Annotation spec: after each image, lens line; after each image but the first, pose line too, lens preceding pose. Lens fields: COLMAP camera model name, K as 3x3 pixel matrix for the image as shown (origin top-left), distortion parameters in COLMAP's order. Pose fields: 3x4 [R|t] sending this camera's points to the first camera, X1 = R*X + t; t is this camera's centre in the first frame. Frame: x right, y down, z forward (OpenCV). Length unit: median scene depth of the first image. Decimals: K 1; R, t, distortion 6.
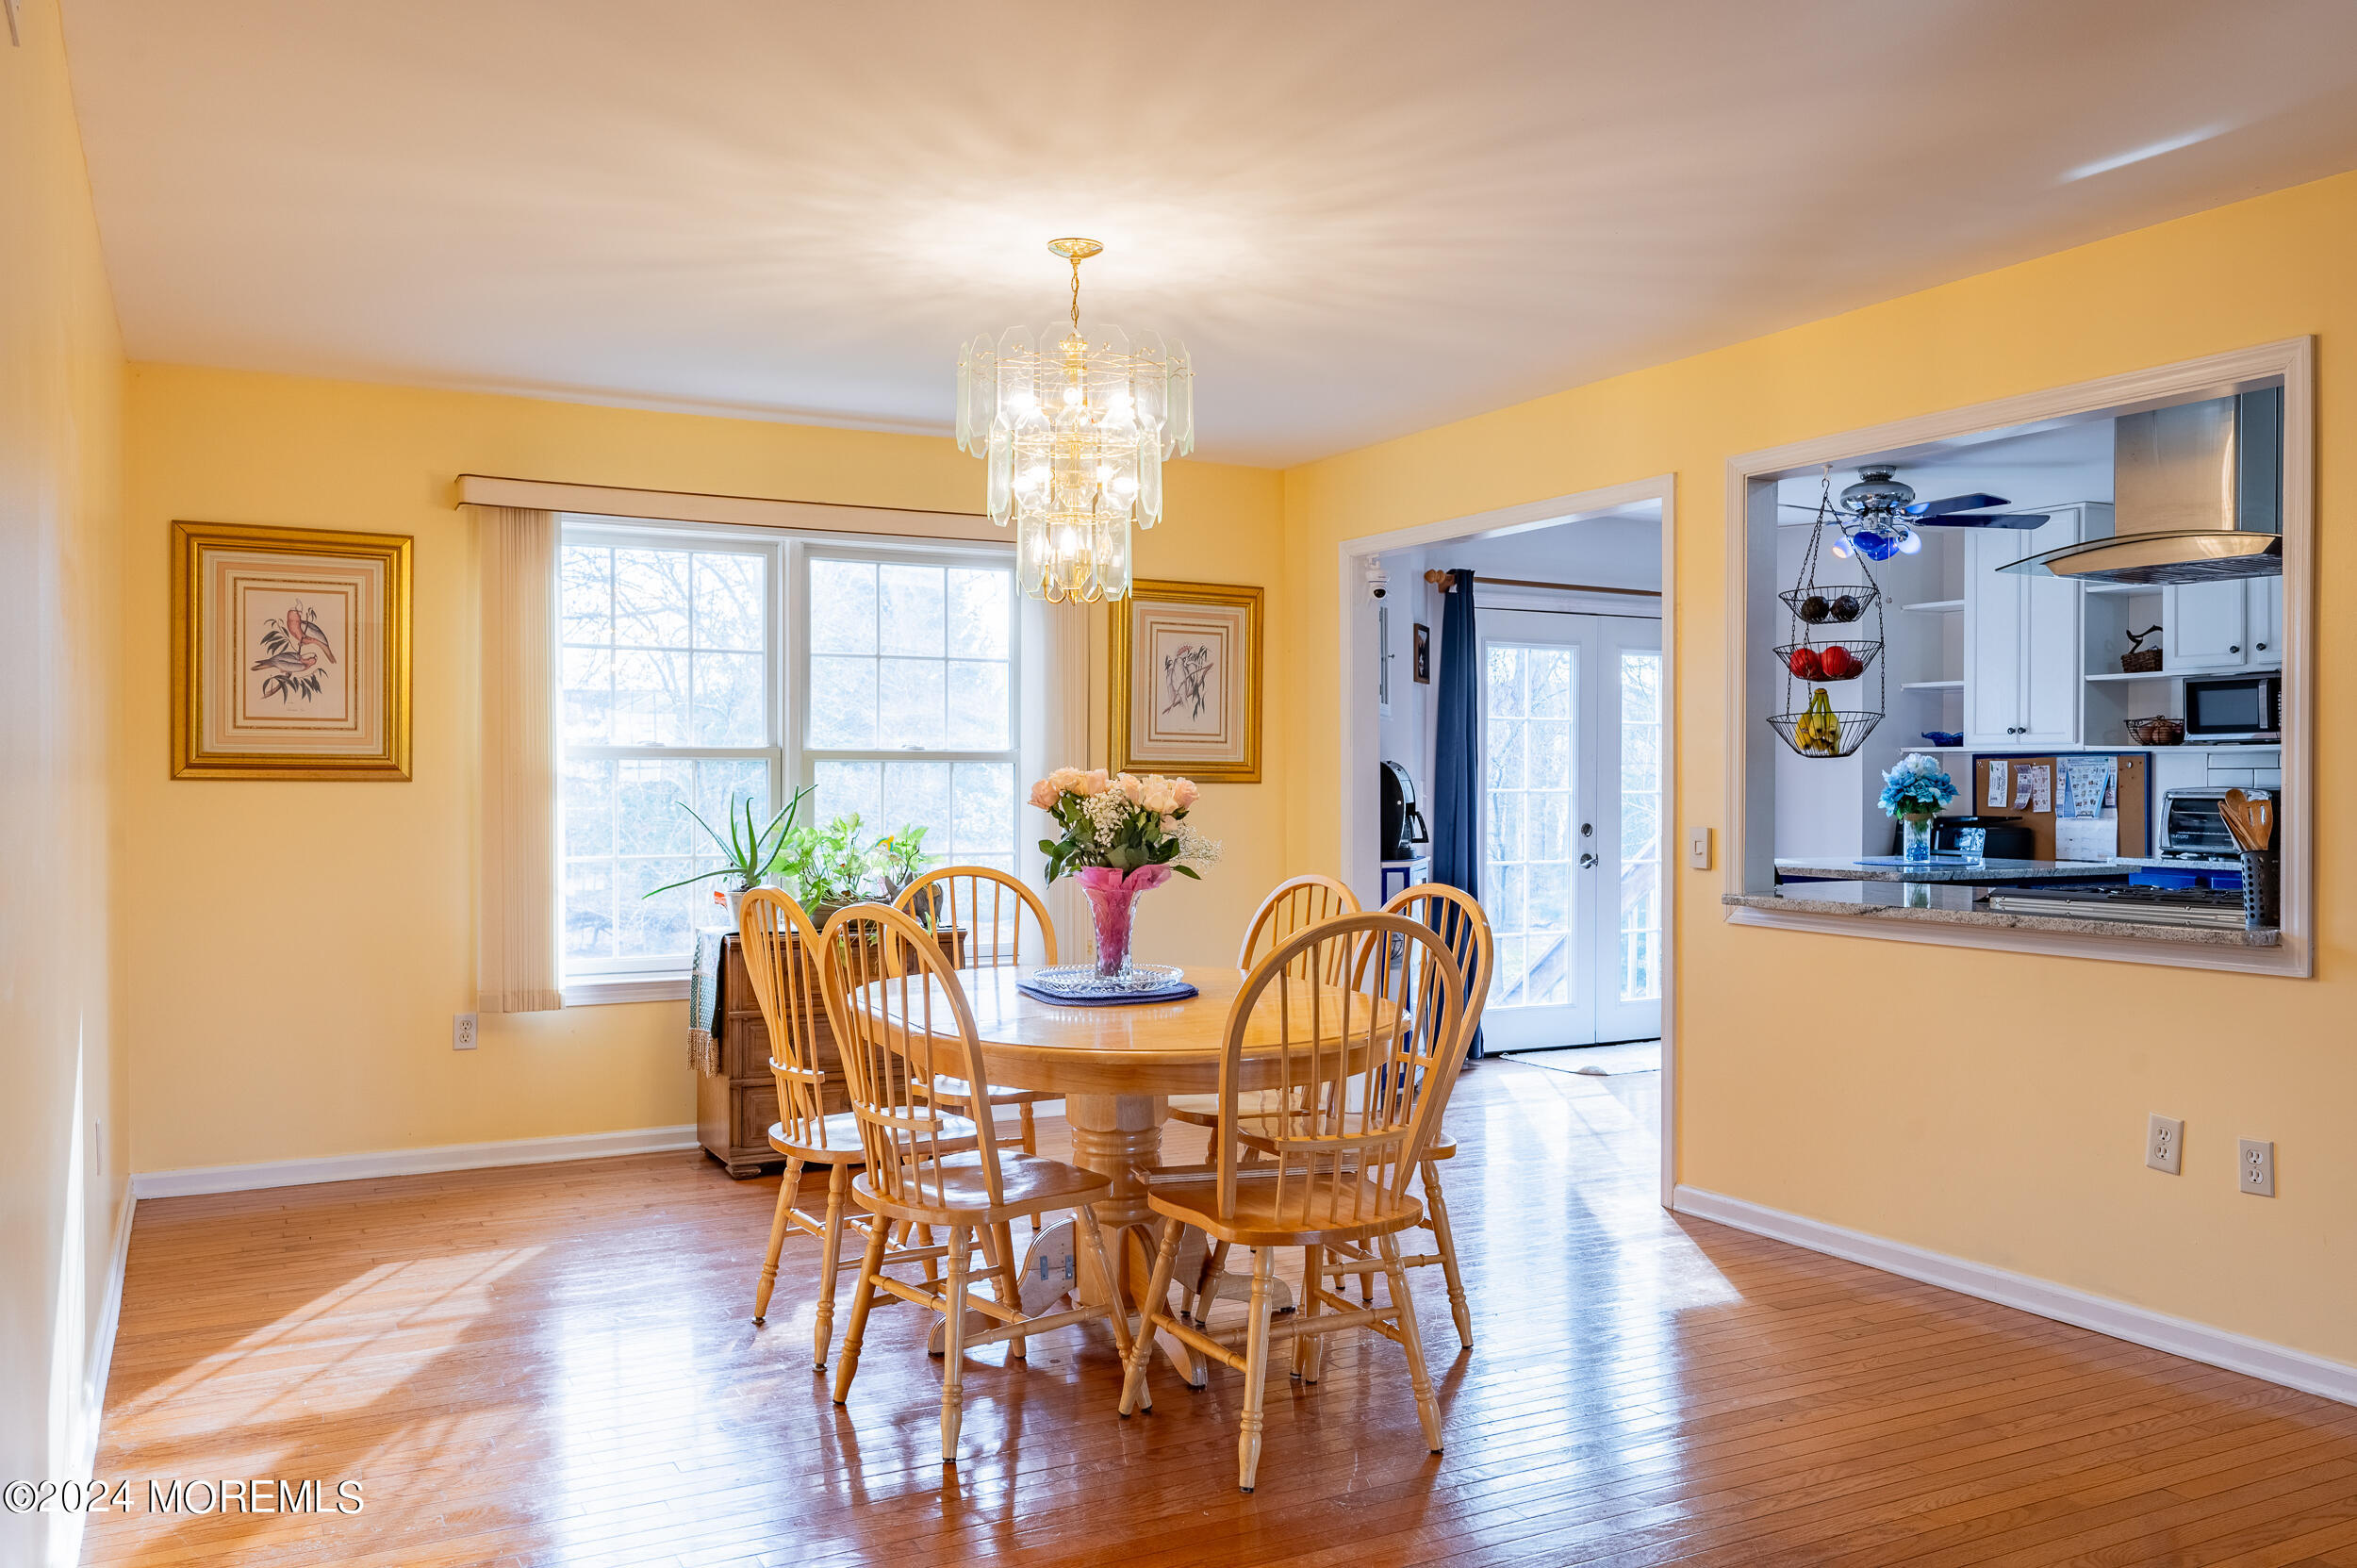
lens RADIAL K [[1829.6, 0, 1180.3], [0, 1829.6, 787.8], [0, 0, 1]] dist [0.000013, 0.000230]
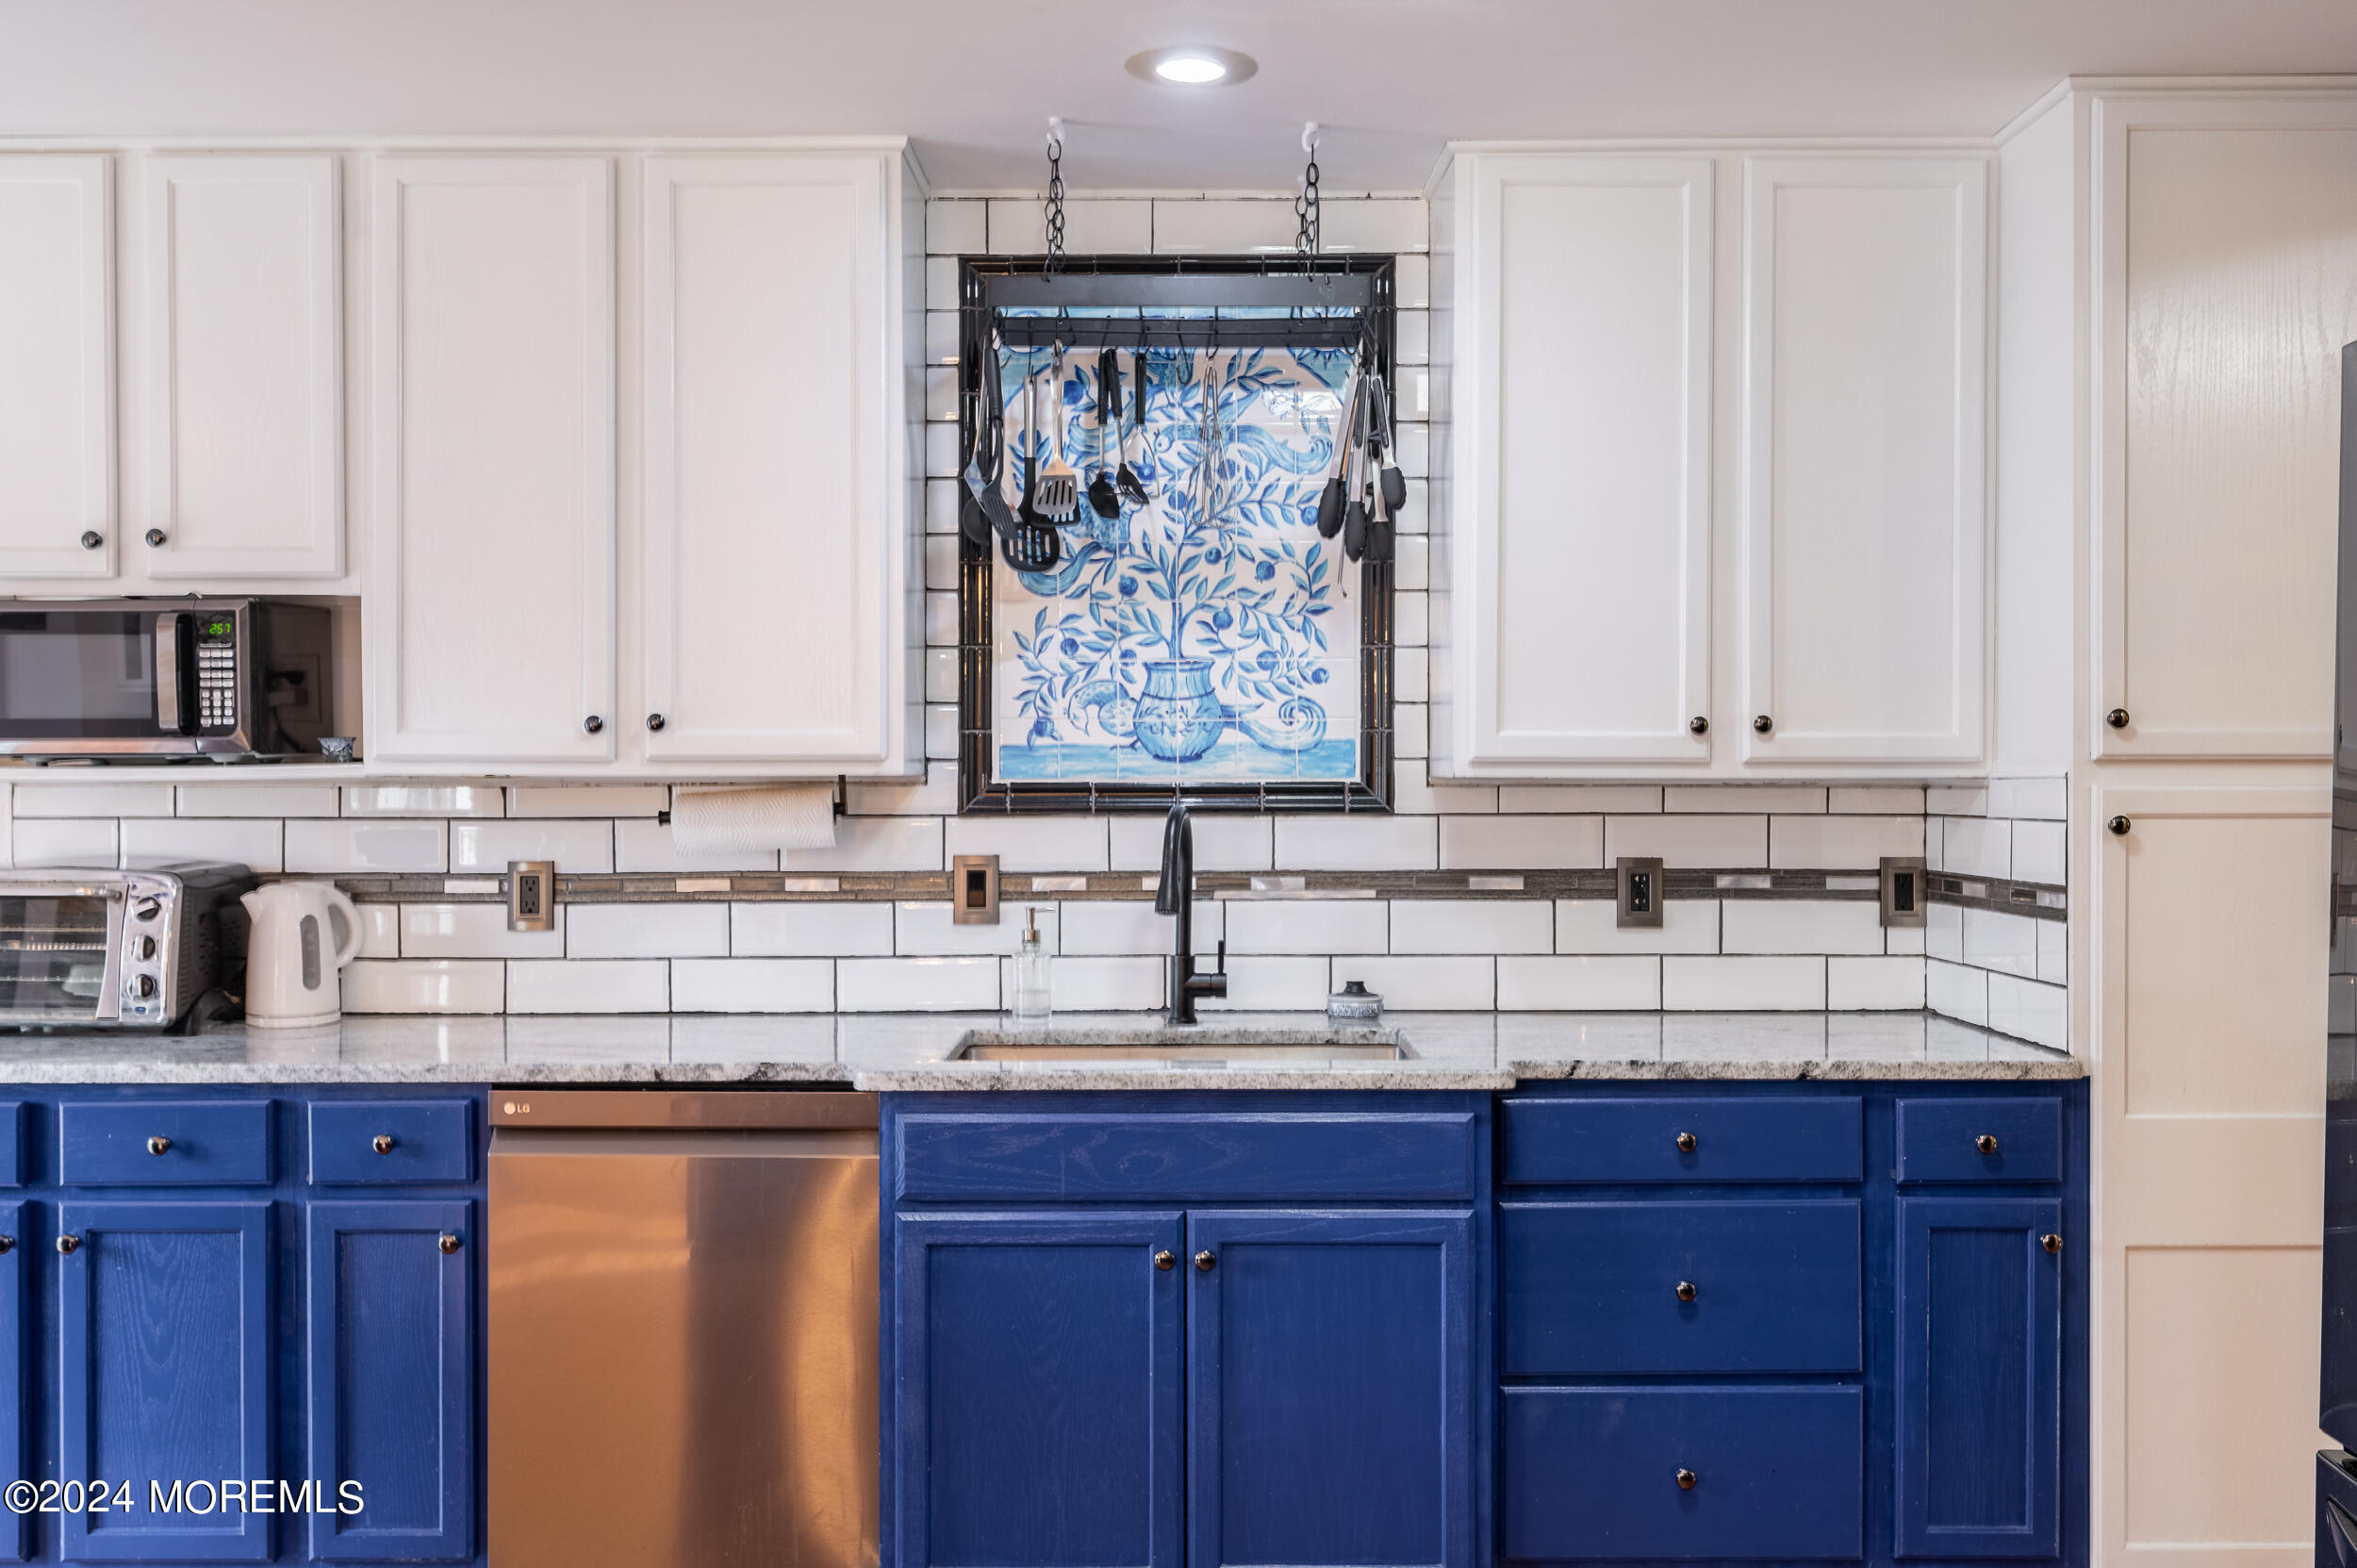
lens RADIAL K [[2030.1, 0, 1176.1], [0, 2030.1, 790.2], [0, 0, 1]] dist [-0.003017, -0.002715]
pose [[0.463210, -0.009814, 0.886194, 0.376612], [0.004476, 0.999952, 0.008734, -0.028486], [-0.886237, -0.000079, 0.463232, 0.763106]]
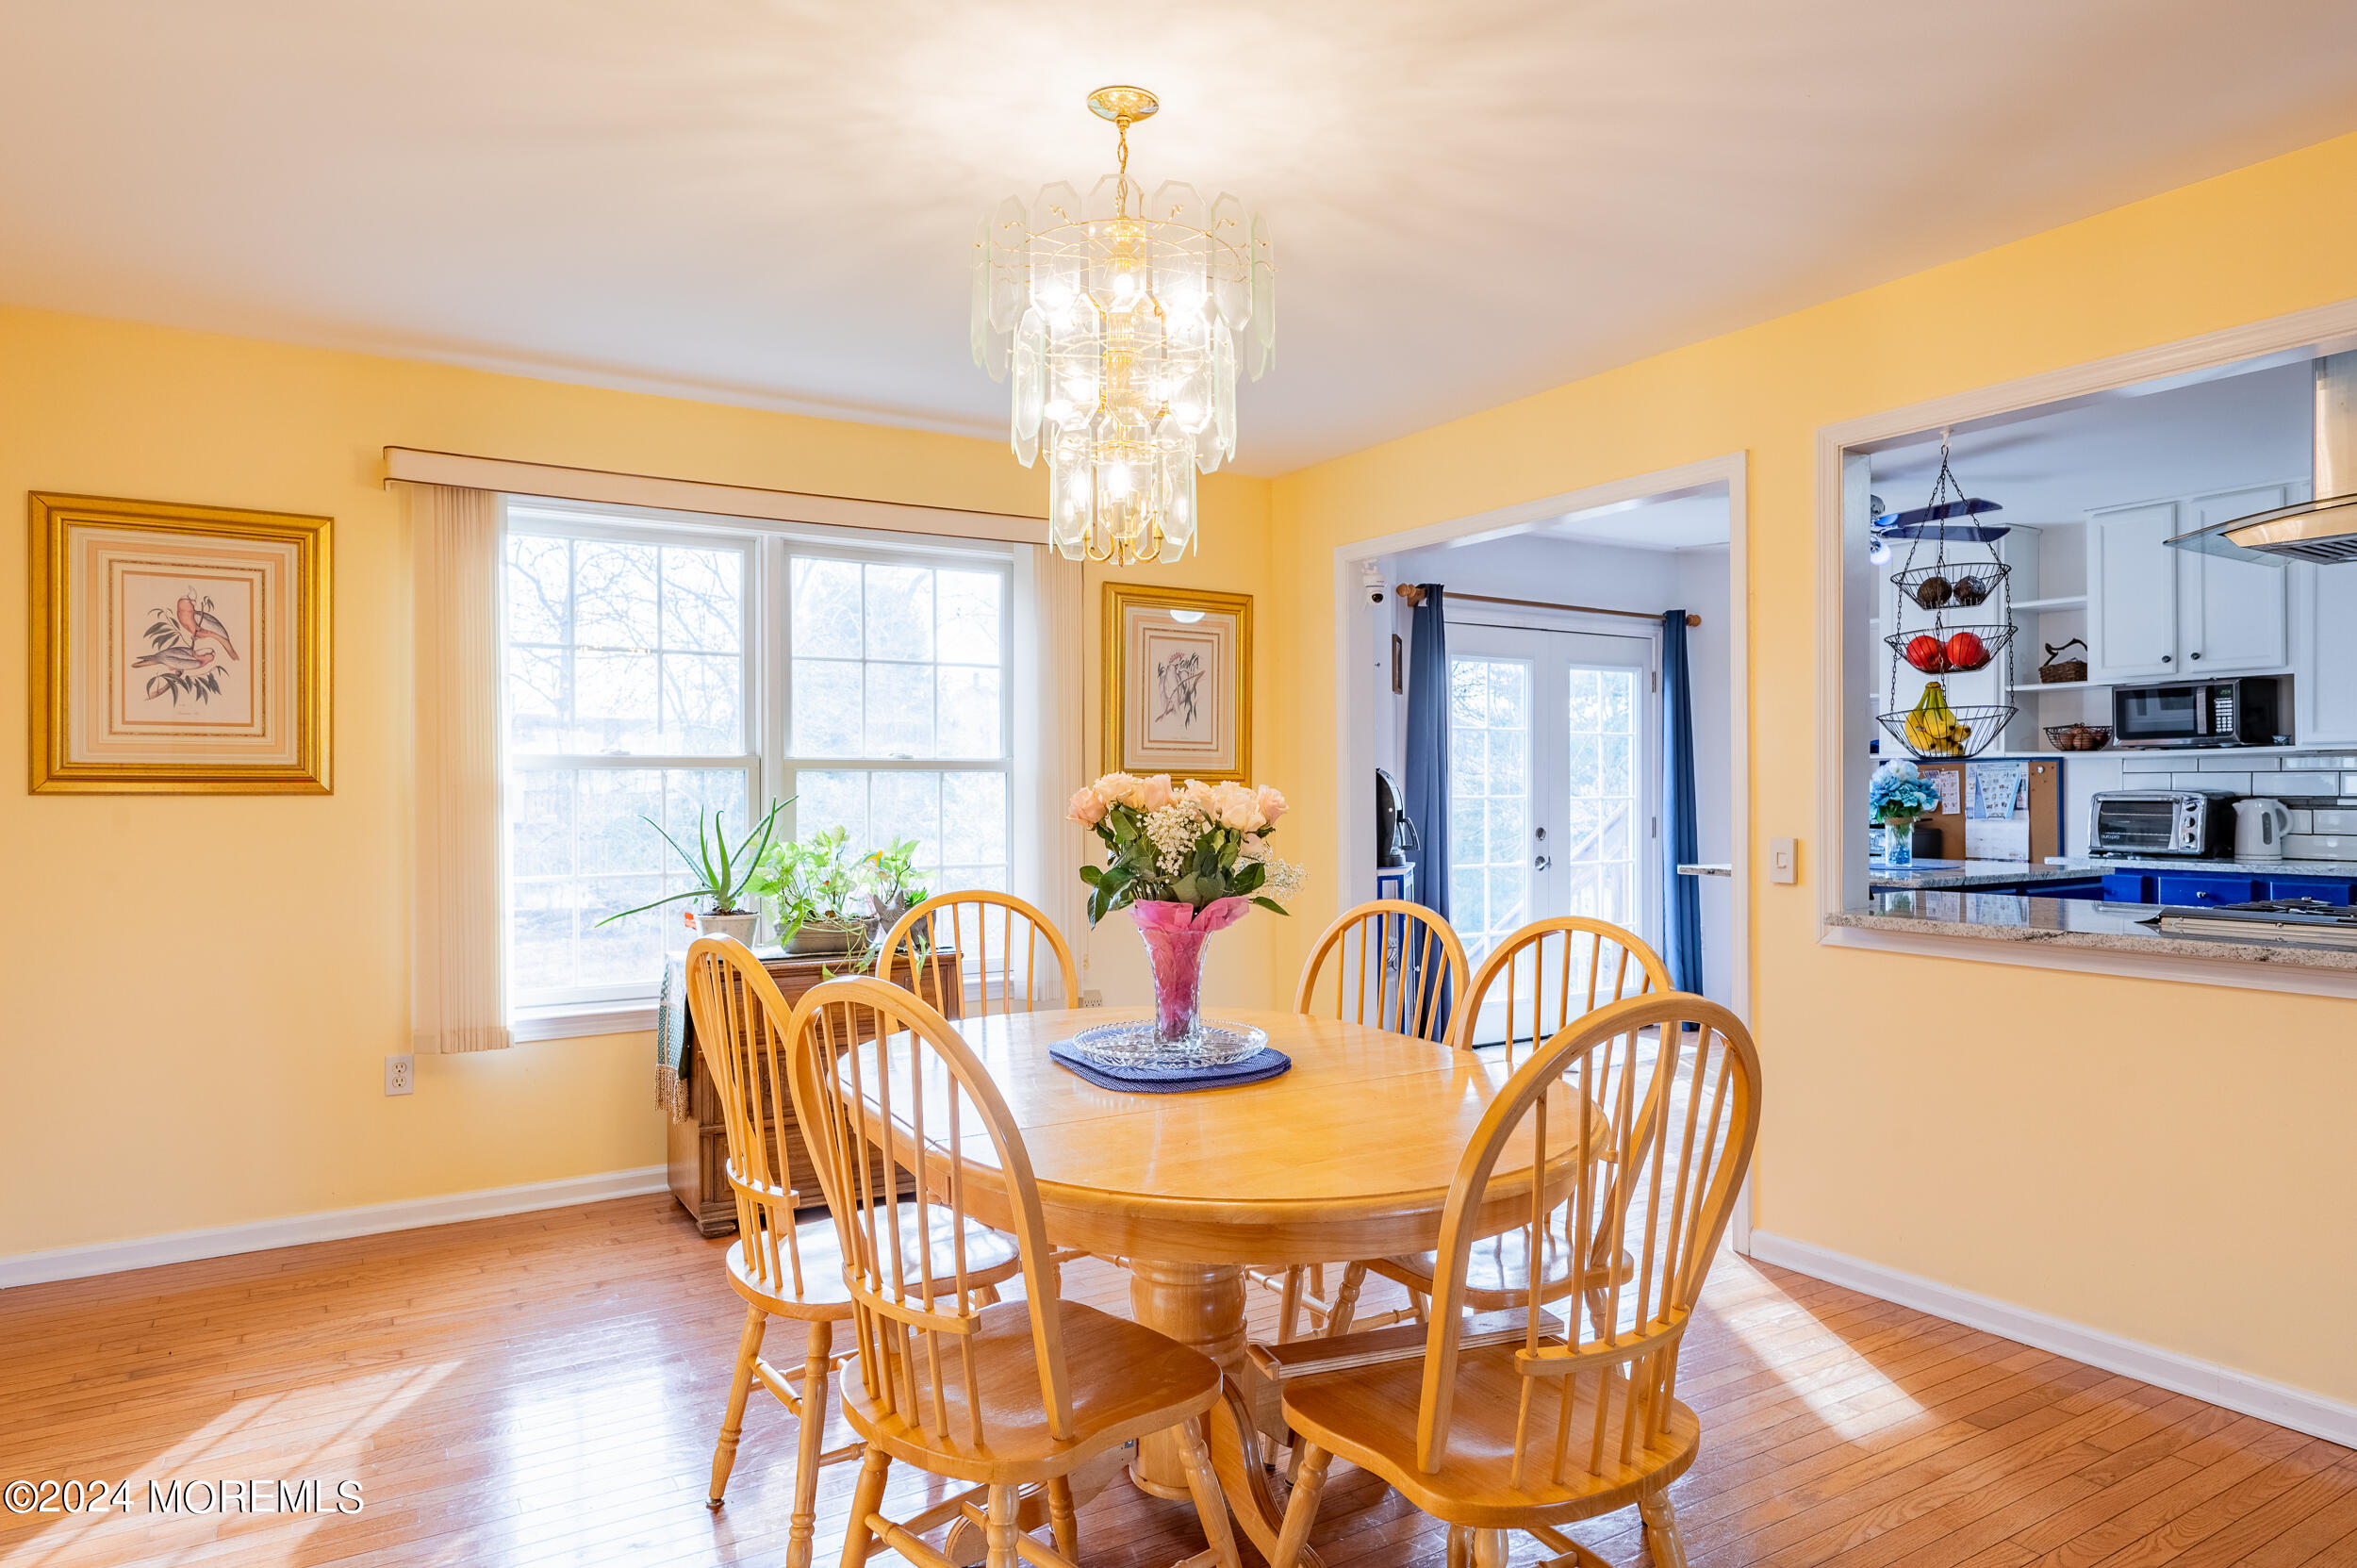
lens RADIAL K [[1417.1, 0, 1178.5], [0, 1417.1, 790.0], [0, 0, 1]] dist [0.000817, -0.002337]
pose [[0.998277, -0.005459, 0.058430, -0.052899], [0.005648, 0.999979, -0.003069, -0.001425], [-0.058412, 0.003394, 0.998287, 0.298001]]
